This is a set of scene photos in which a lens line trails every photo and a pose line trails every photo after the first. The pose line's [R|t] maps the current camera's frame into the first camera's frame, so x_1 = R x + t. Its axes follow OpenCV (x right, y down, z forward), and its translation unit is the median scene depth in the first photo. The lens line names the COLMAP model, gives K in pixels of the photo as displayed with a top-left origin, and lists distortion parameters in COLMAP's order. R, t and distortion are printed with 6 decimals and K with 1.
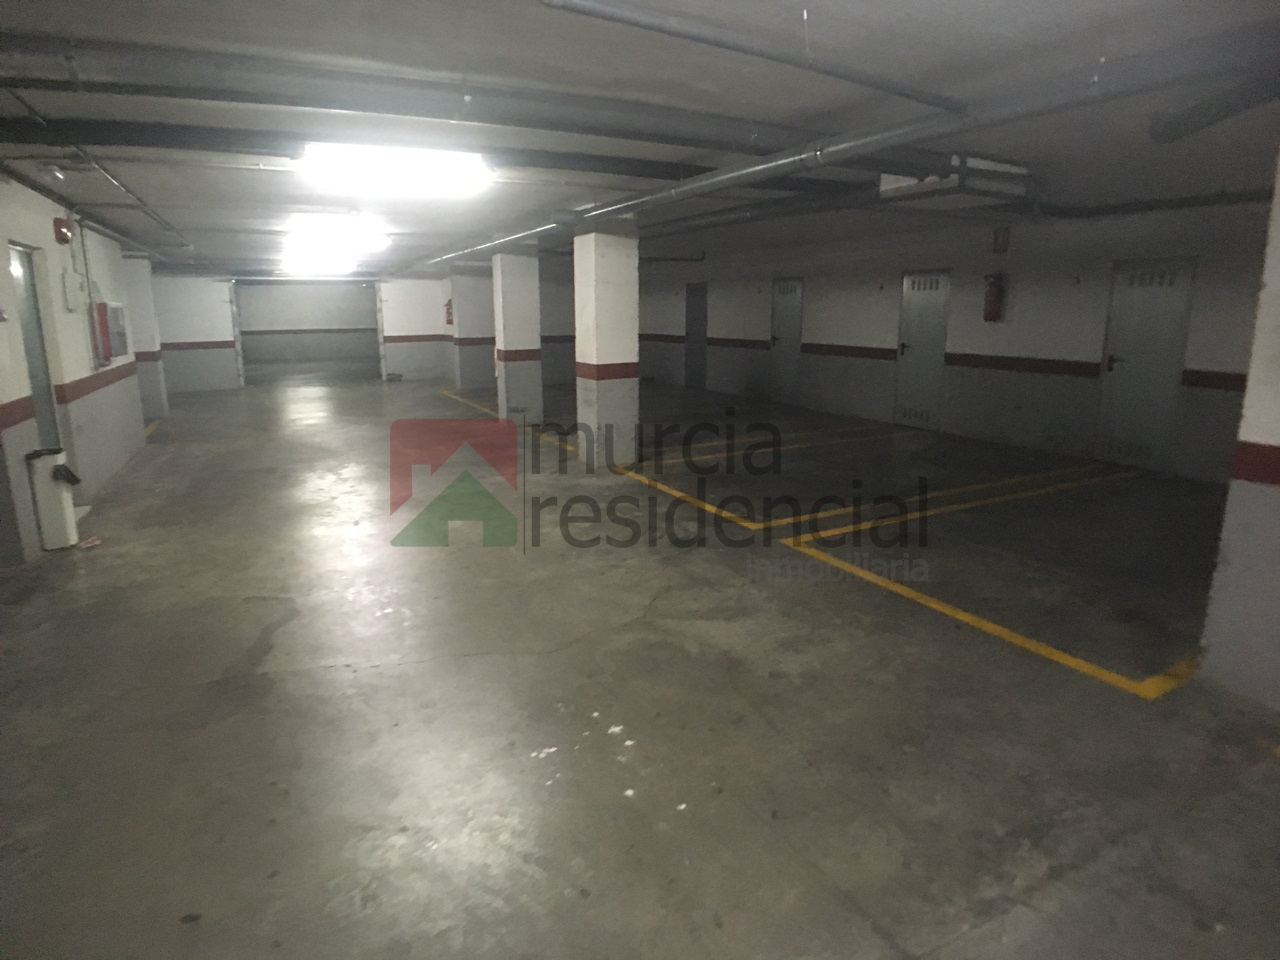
lens RADIAL K [[733.2, 0, 651.0], [0, 733.2, 480.9], [0, 0, 1]] dist [-0.066209, 0.002614]
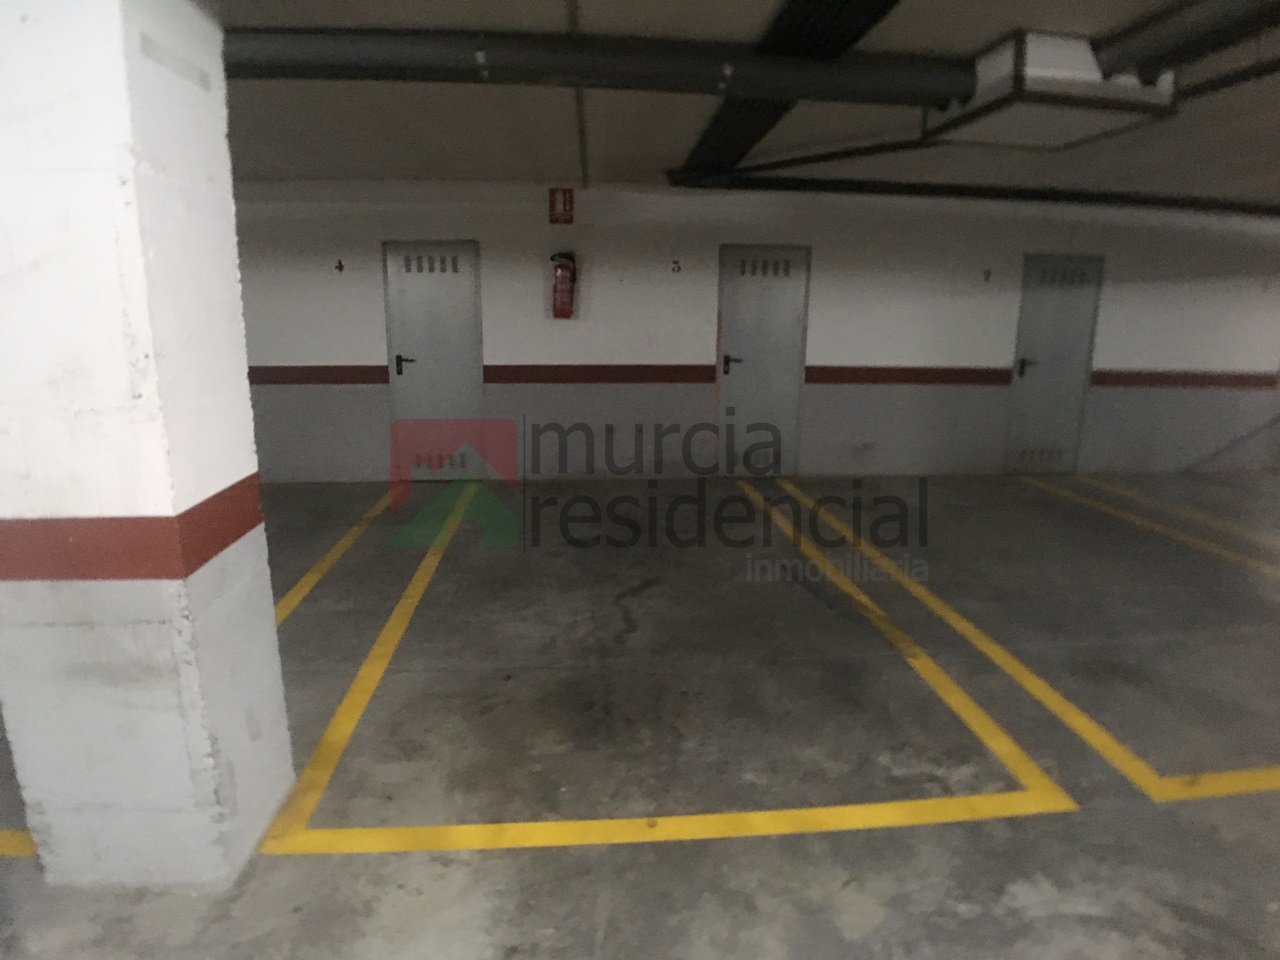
lens RADIAL K [[733.2, 0, 651.0], [0, 733.2, 480.9], [0, 0, 1]] dist [-0.066209, 0.002614]
pose [[0.395986, -0.195443, 0.897216, -0.214571], [0.198226, 0.972243, 0.124299, -0.158764], [-0.896605, 0.128631, 0.423737, 0.732443]]
